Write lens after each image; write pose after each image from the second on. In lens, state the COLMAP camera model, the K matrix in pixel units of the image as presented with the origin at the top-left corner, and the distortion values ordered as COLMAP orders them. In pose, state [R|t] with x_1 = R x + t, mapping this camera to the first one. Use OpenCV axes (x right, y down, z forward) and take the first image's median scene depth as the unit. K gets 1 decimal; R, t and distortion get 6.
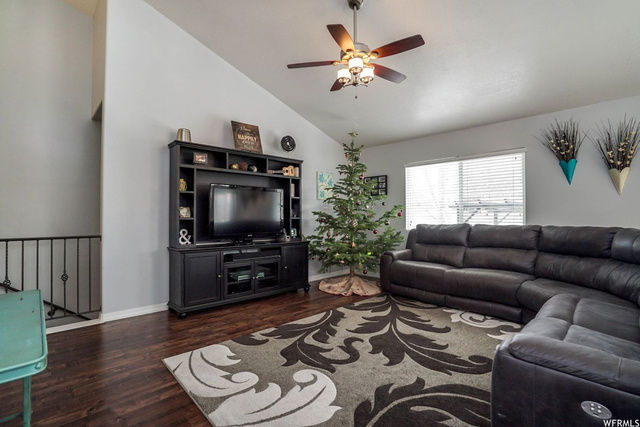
lens RADIAL K [[301.9, 0, 321.9], [0, 301.9, 213.0], [0, 0, 1]] dist [-0.073647, 0.041612]
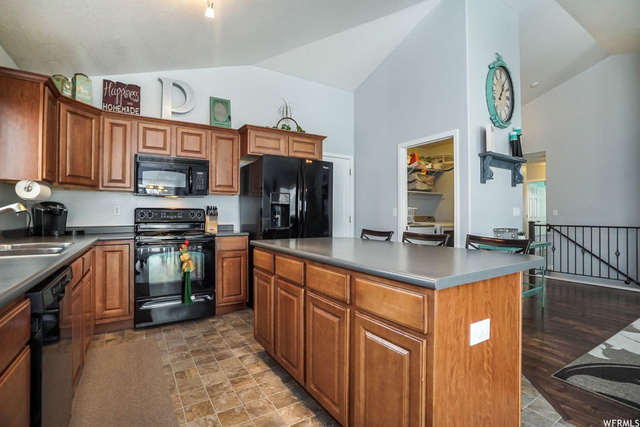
lens RADIAL K [[301.9, 0, 321.9], [0, 301.9, 213.0], [0, 0, 1]] dist [-0.073647, 0.041612]
pose [[-0.208241, -0.002781, -0.978074, 0.711122], [0.010018, 0.999937, -0.004976, 0.007170], [0.978026, -0.010835, -0.208200, -0.141814]]
